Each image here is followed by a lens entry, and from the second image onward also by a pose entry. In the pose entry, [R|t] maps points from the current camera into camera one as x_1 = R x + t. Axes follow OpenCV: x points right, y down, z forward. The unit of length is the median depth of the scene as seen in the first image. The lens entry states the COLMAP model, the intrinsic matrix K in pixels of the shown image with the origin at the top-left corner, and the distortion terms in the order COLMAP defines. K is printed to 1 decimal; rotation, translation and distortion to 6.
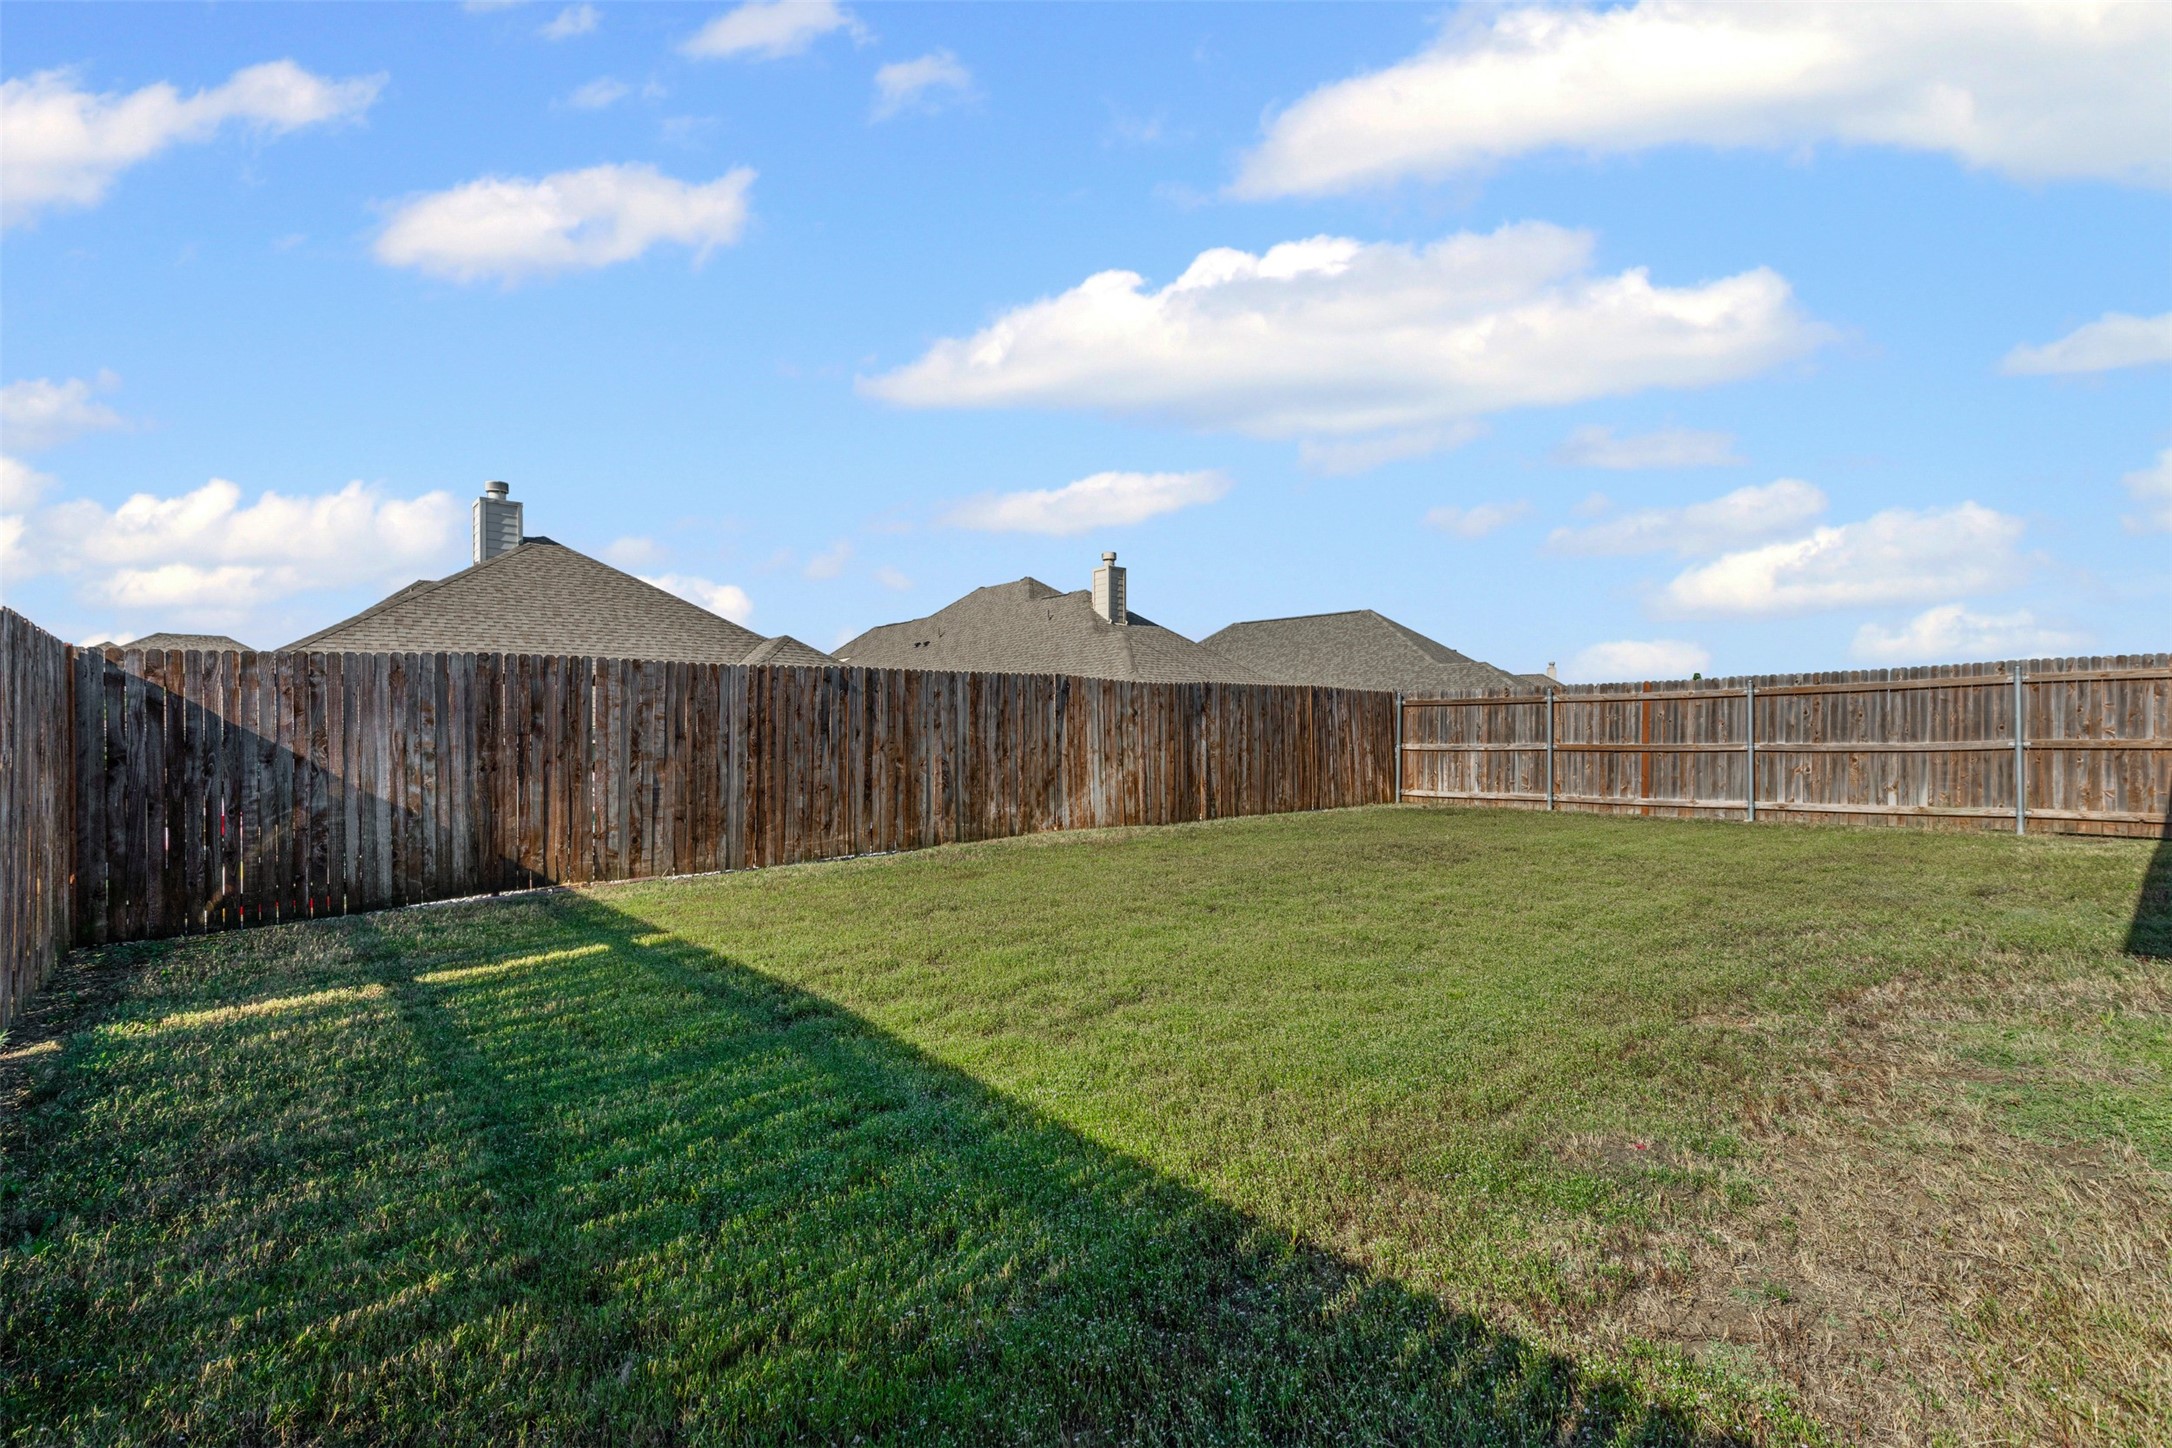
lens RADIAL K [[977.9, 0, 1094.6], [0, 977.9, 728.2], [0, 0, 1]] dist [0.006861, -0.001001]
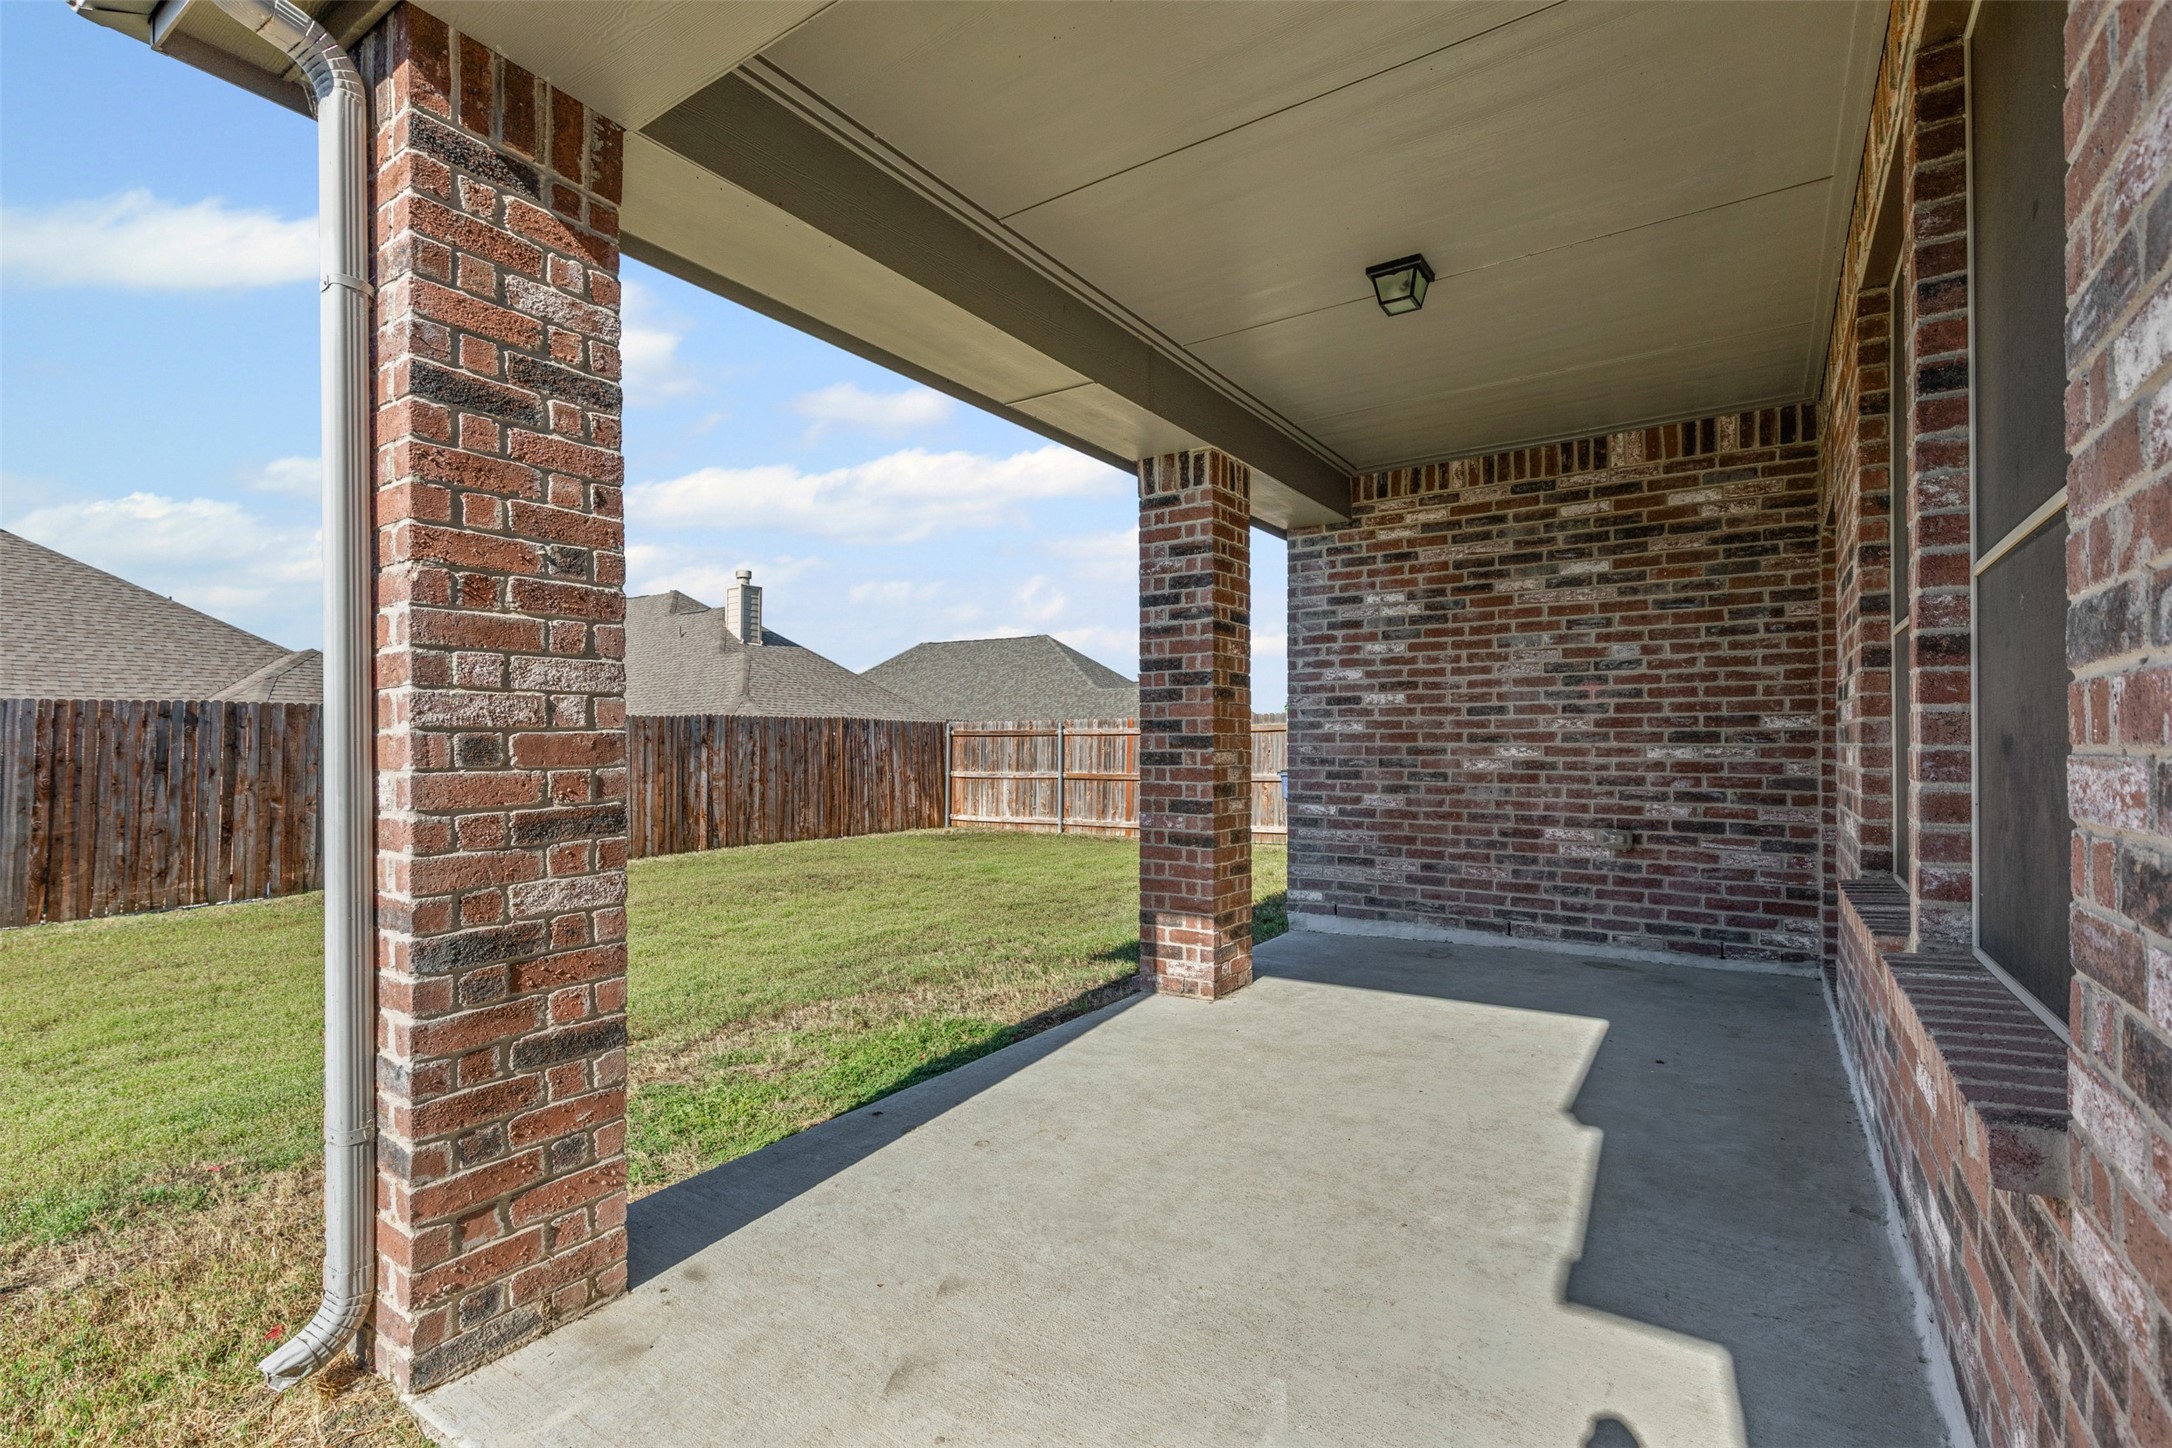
lens RADIAL K [[977.9, 0, 1085.6], [0, 977.9, 738.6], [0, 0, 1]] dist [0.006861, -0.001001]
pose [[0.967451, 0.006192, 0.252983, 0.191545], [-0.005155, 0.999975, -0.004762, -0.015793], [-0.253006, 0.003303, 0.967459, -0.067735]]
